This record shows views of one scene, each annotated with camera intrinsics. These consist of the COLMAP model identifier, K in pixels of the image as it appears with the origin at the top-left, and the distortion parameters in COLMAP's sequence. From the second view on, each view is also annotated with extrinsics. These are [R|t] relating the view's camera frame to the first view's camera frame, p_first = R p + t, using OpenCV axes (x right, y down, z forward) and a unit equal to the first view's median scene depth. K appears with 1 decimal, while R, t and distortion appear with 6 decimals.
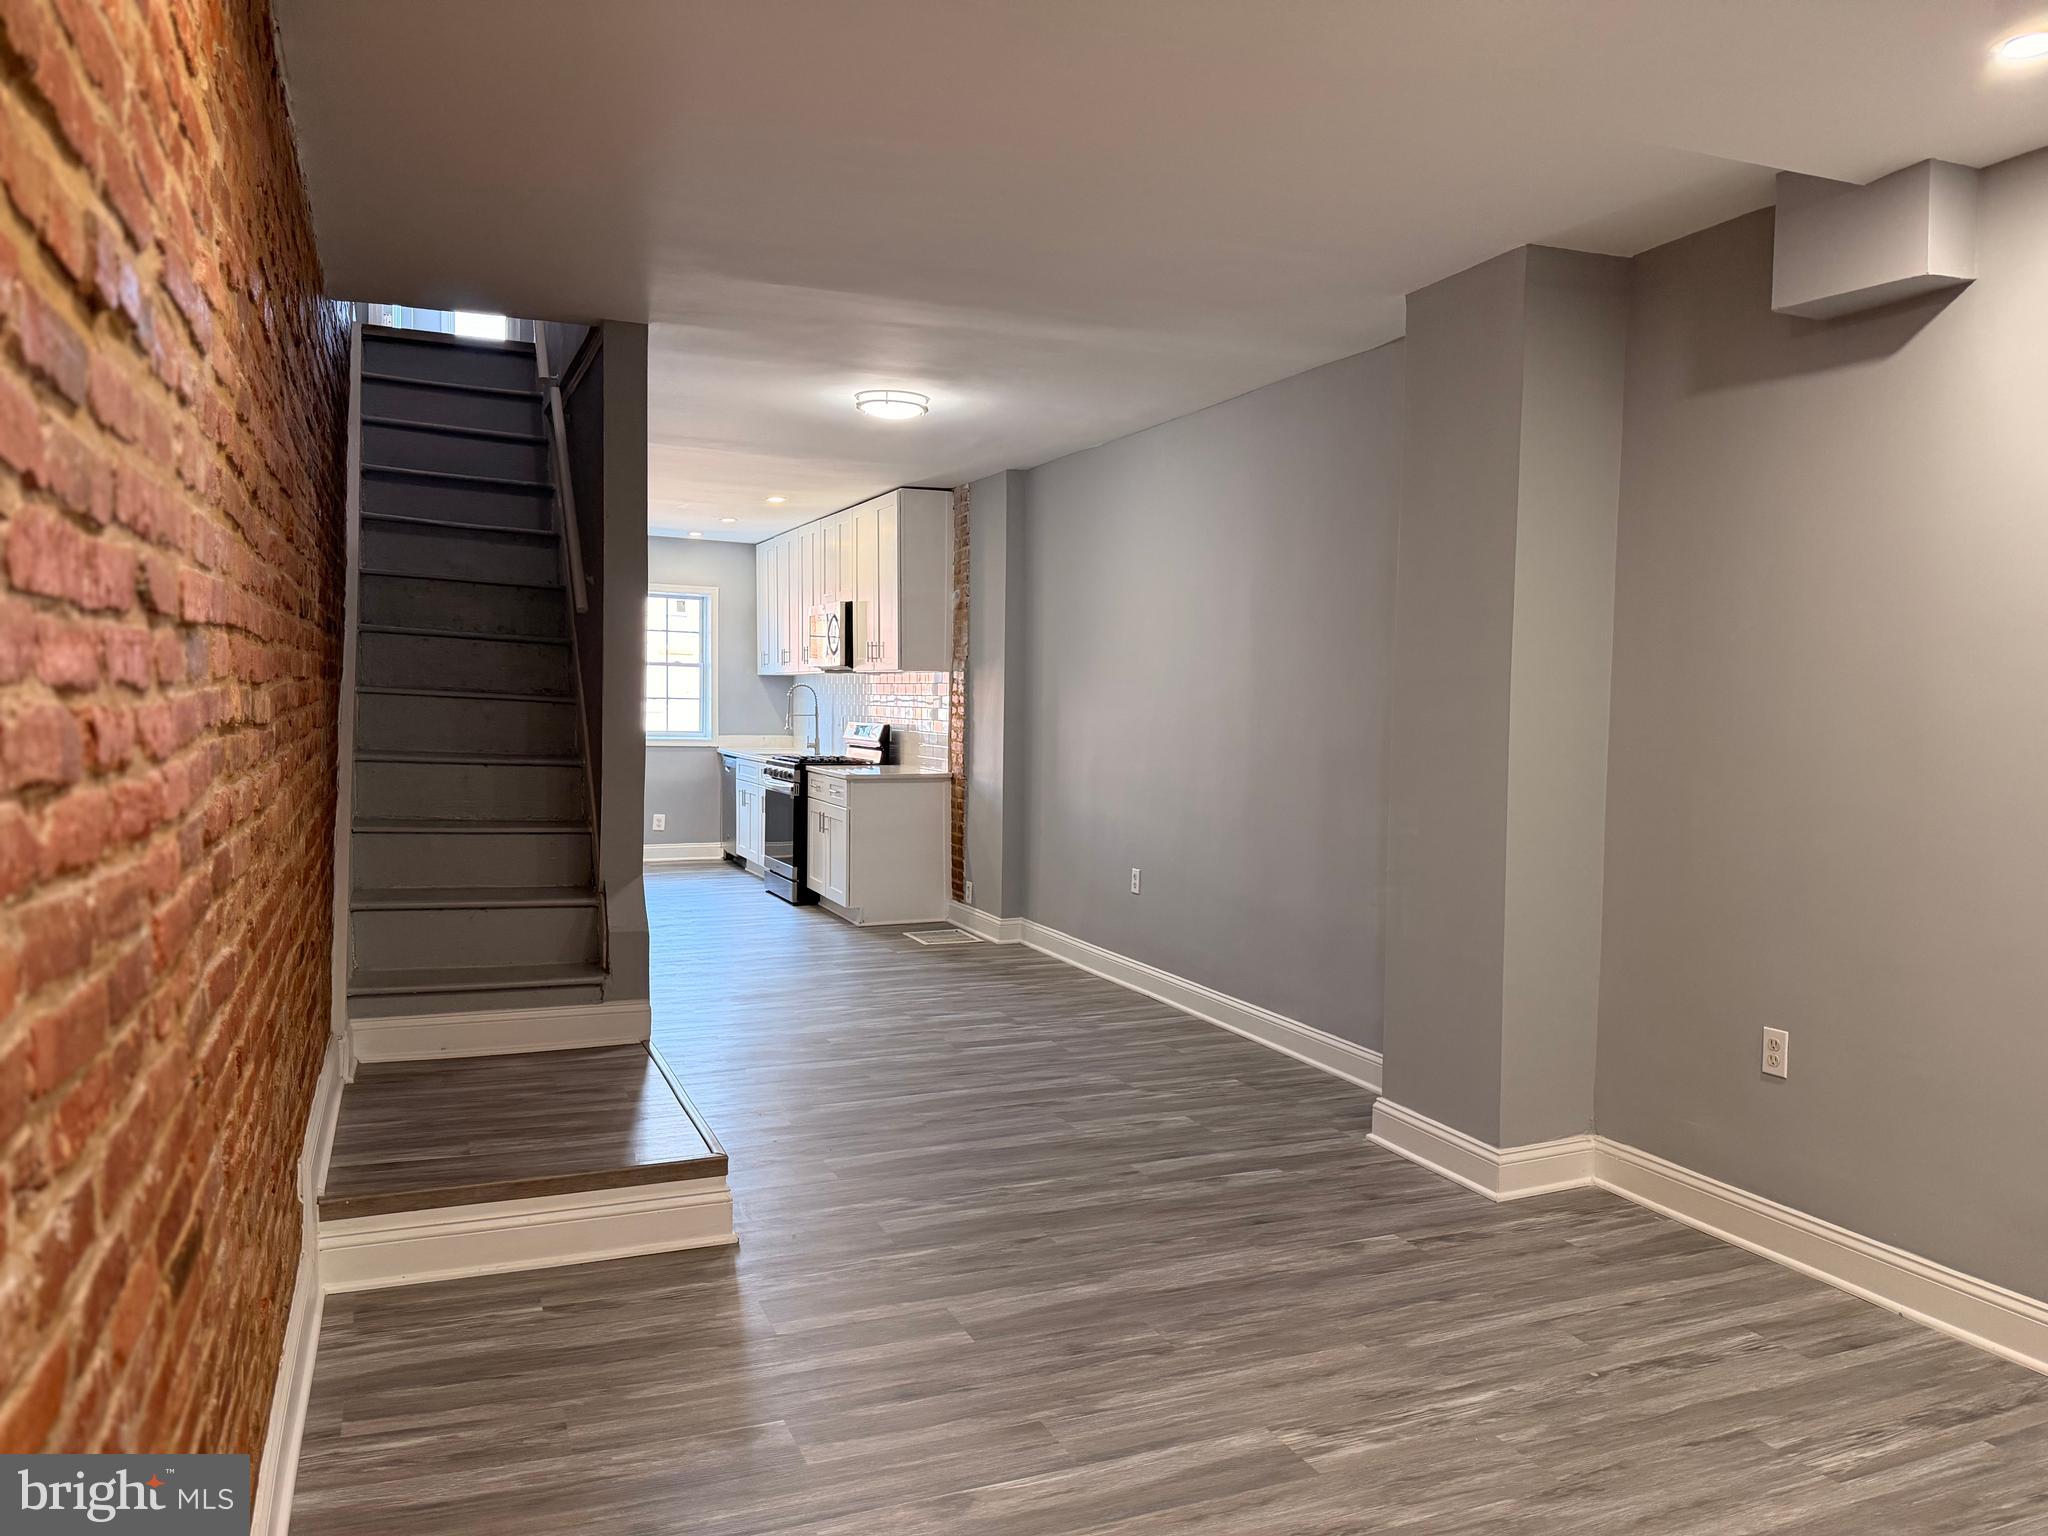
lens RADIAL K [[1420.0, 0, 1021.6], [0, 1420.0, 772.0], [0, 0, 1]] dist [0.163484, -0.271949]
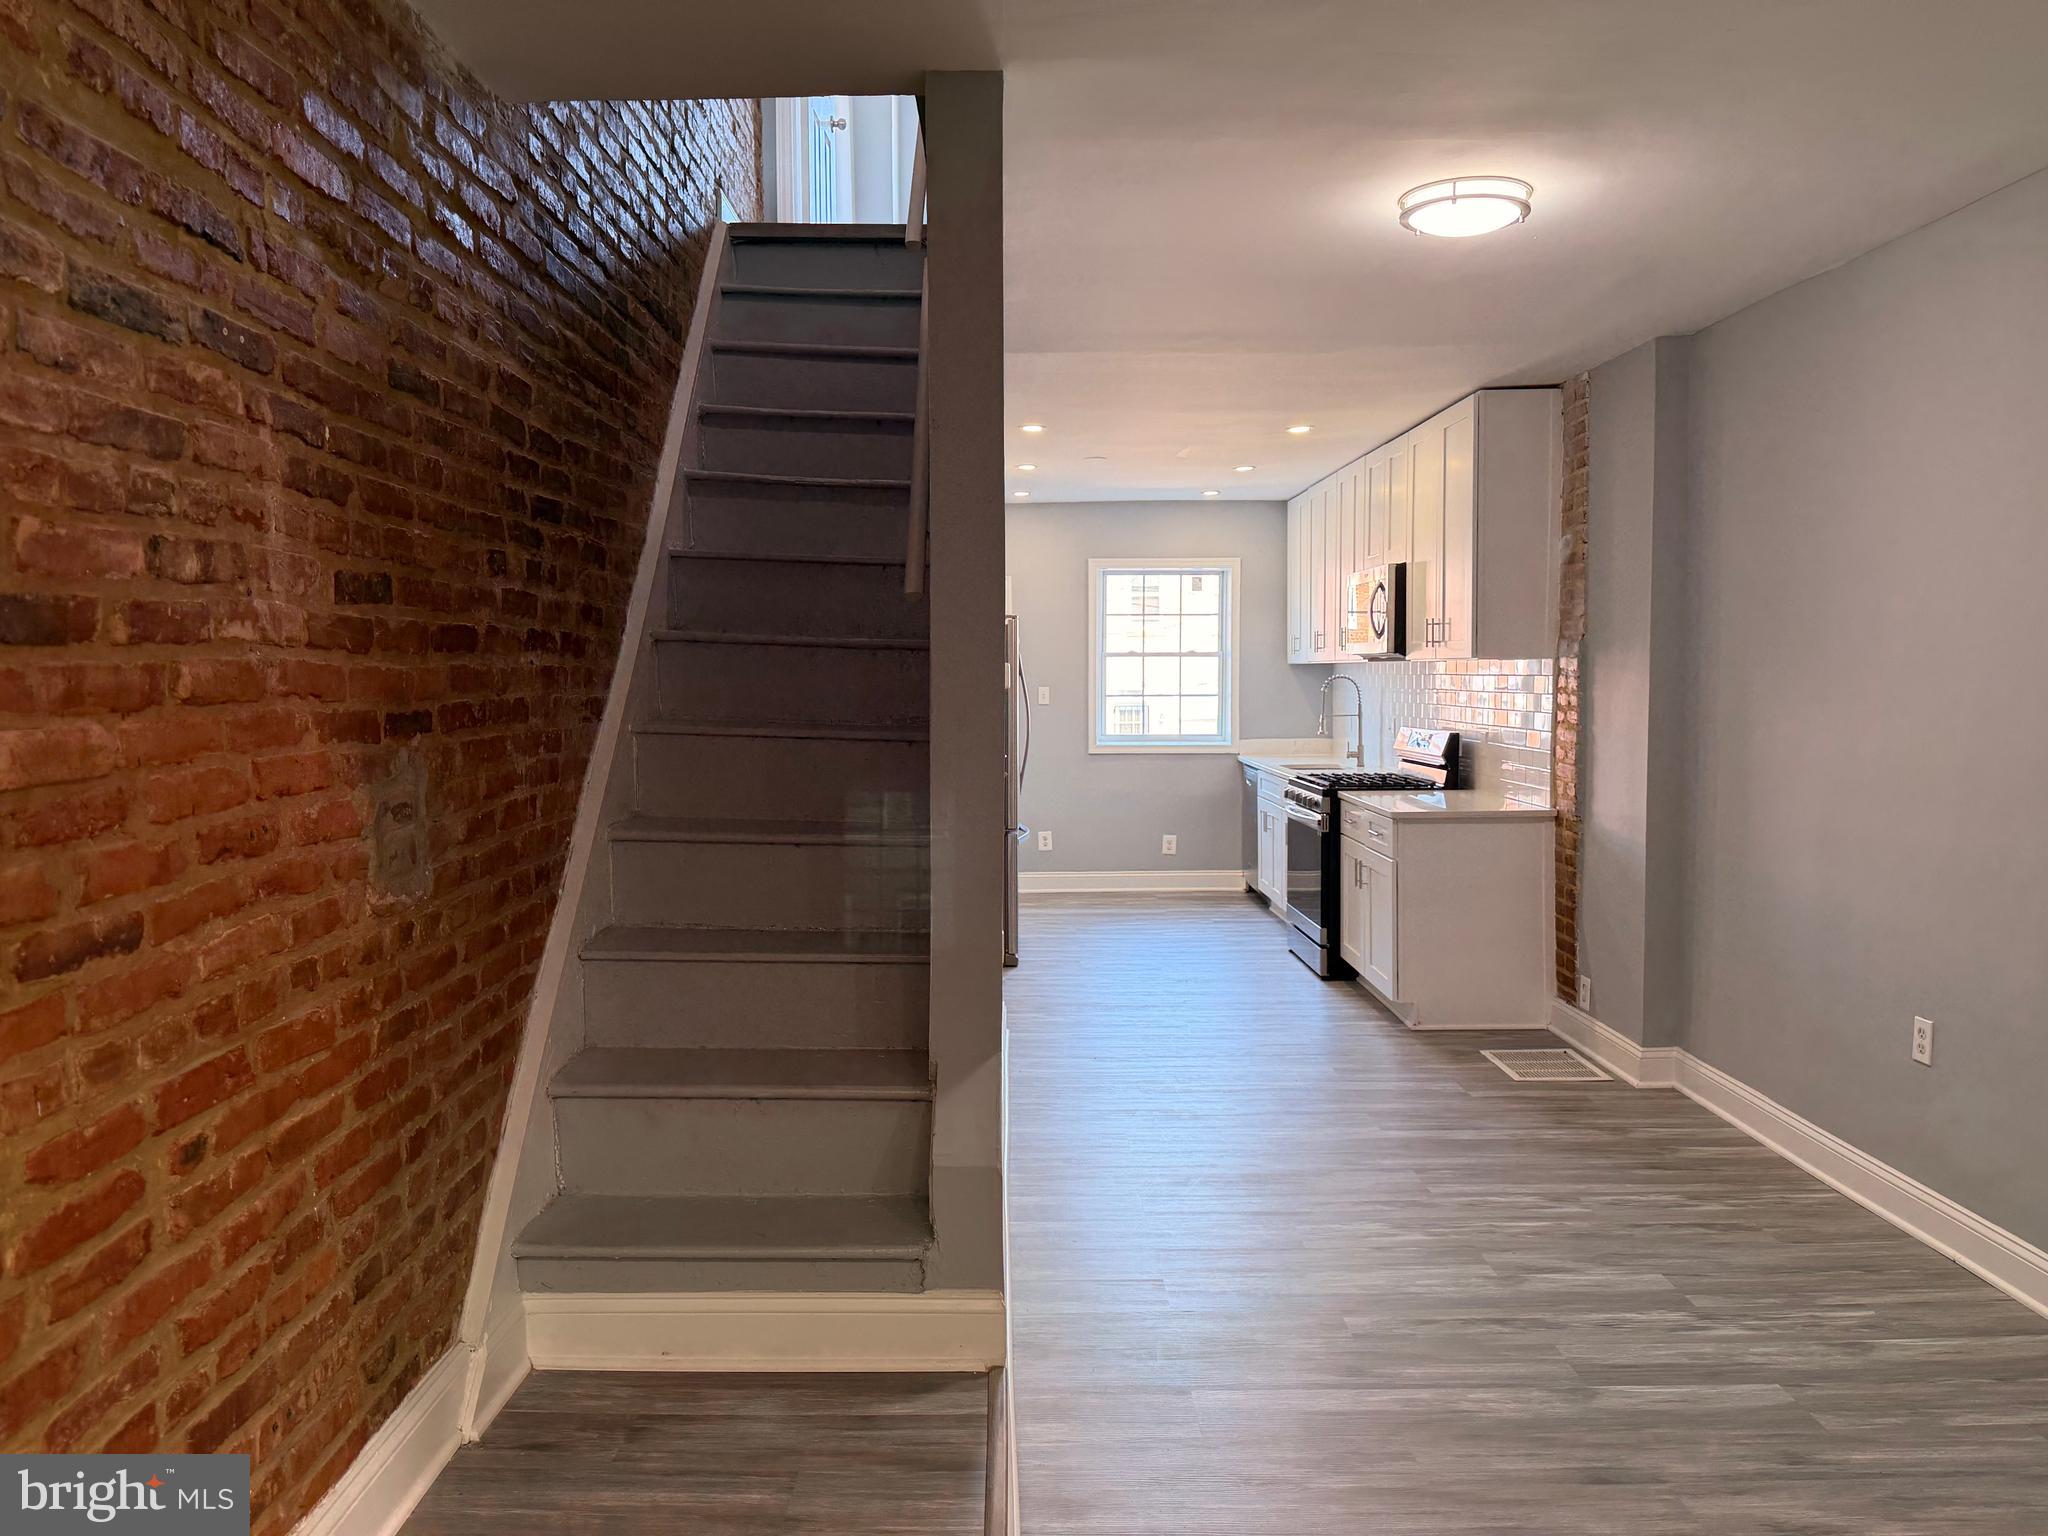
lens RADIAL K [[1420.0, 0, 1021.6], [0, 1420.0, 772.0], [0, 0, 1]] dist [0.163484, -0.271949]
pose [[0.924113, 0.004106, -0.382098, -0.021592], [0.002514, 0.999855, 0.016825, -0.028802], [0.382112, -0.016508, 0.923969, 0.272274]]
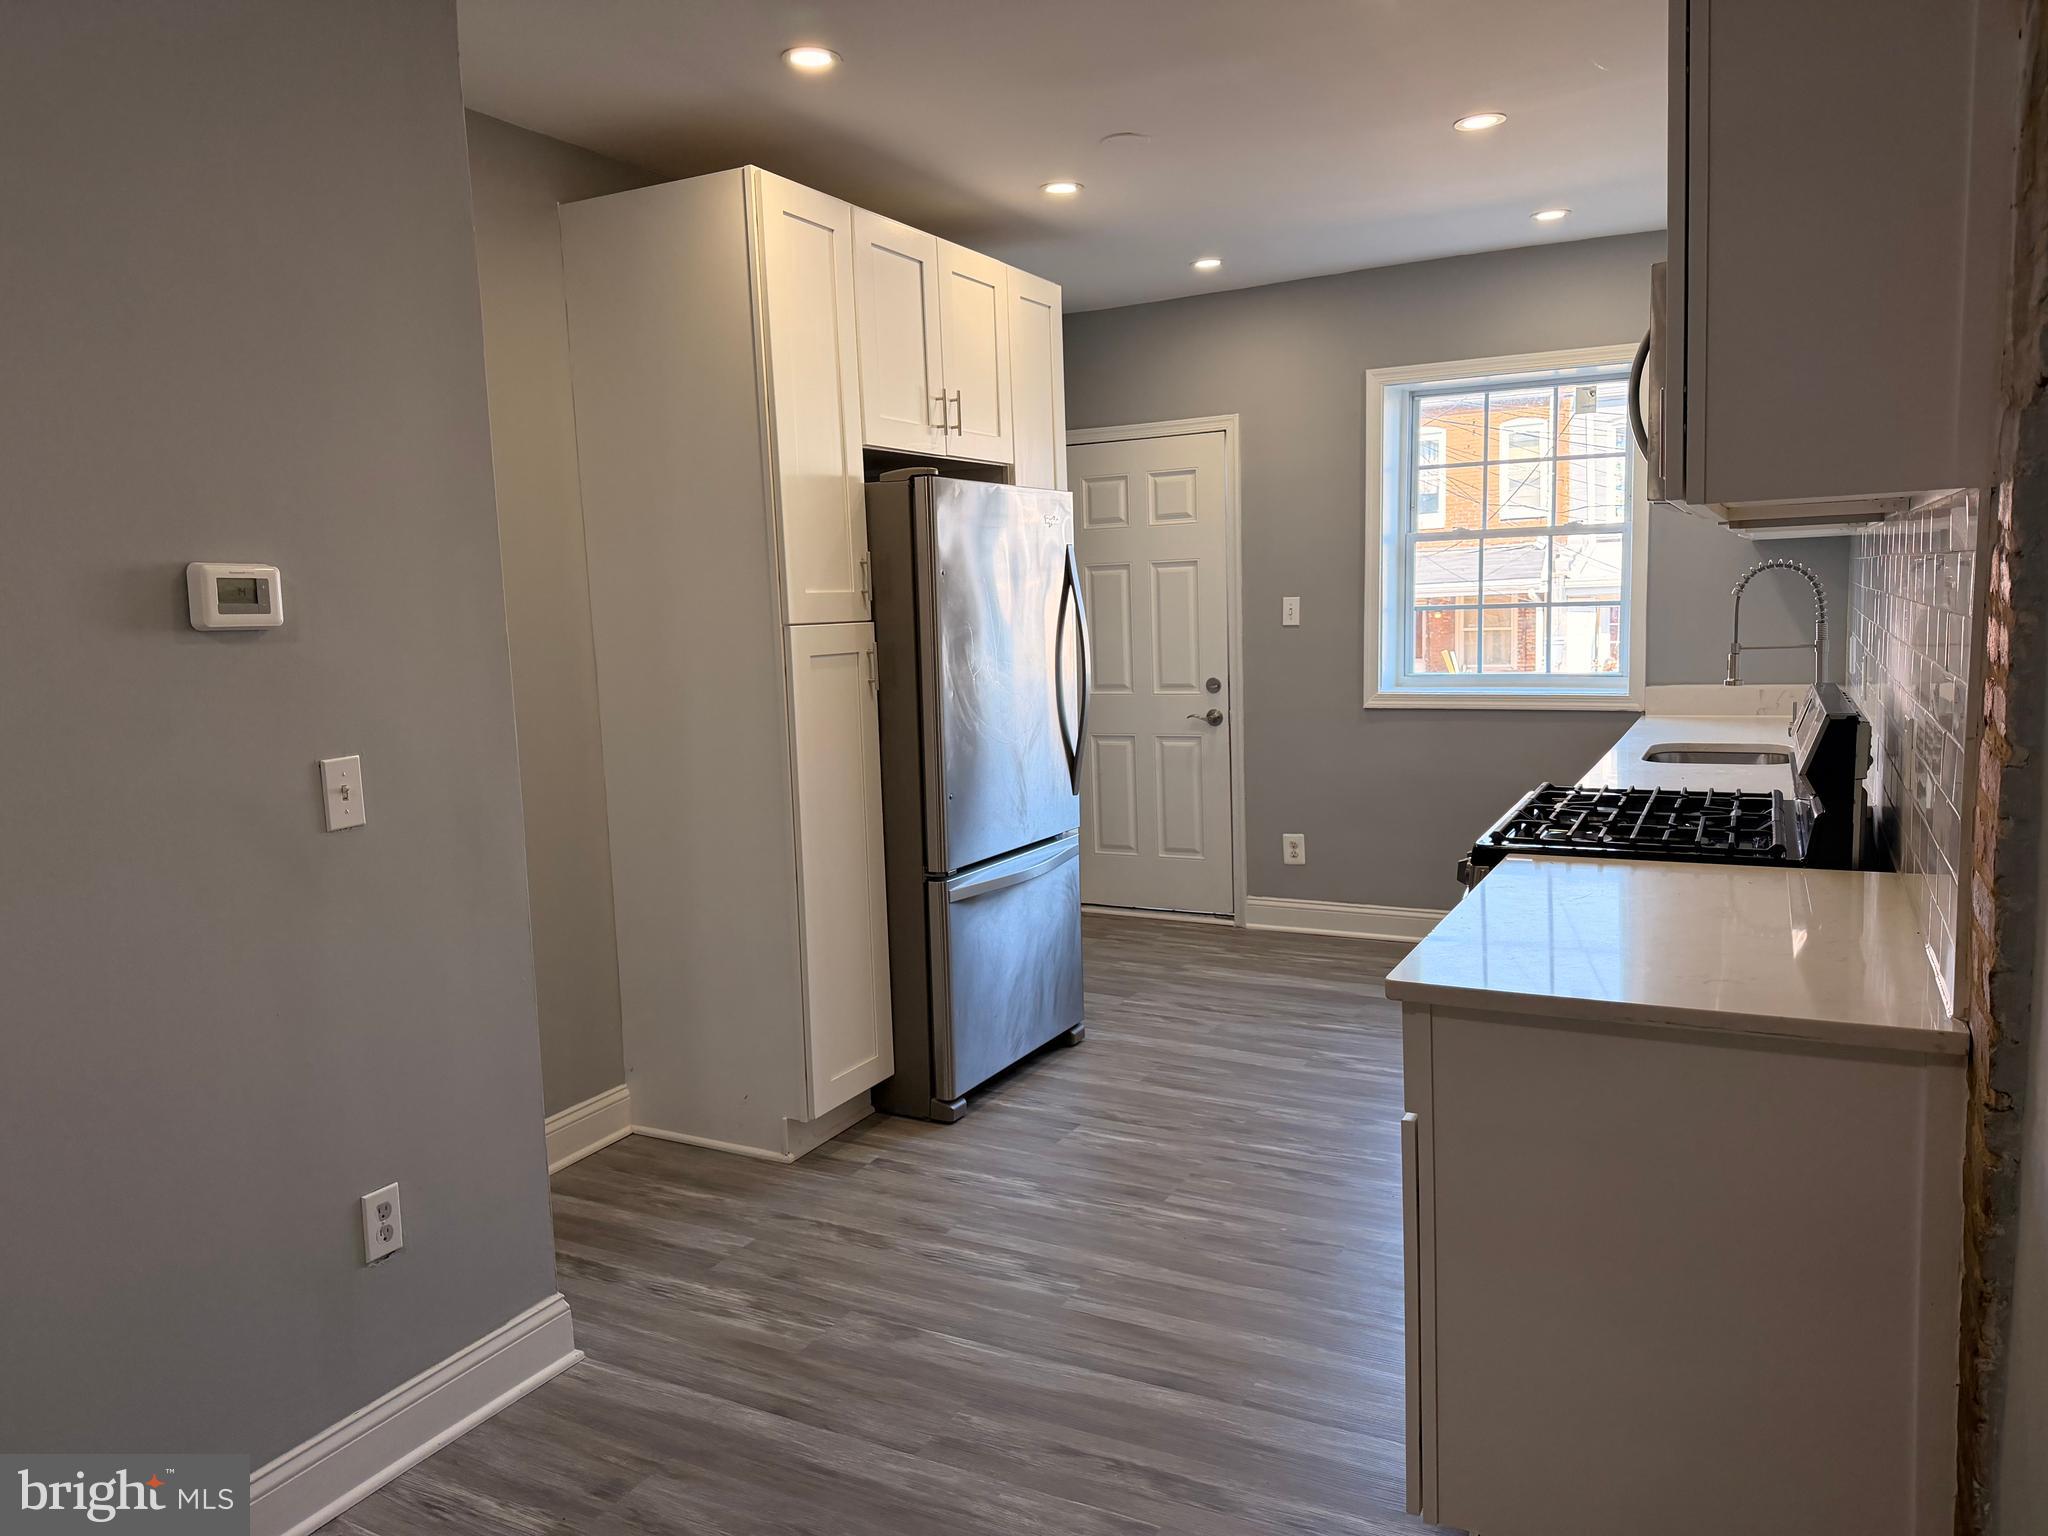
lens RADIAL K [[1416.6, 0, 1027.2], [0, 1416.6, 781.9], [0, 0, 1]] dist [0.148815, -0.268619]
pose [[0.632299, 0.064058, -0.772072, 0.016841], [0.005606, 0.996171, 0.087243, -0.049025], [0.774704, -0.059492, 0.629519, 0.777403]]
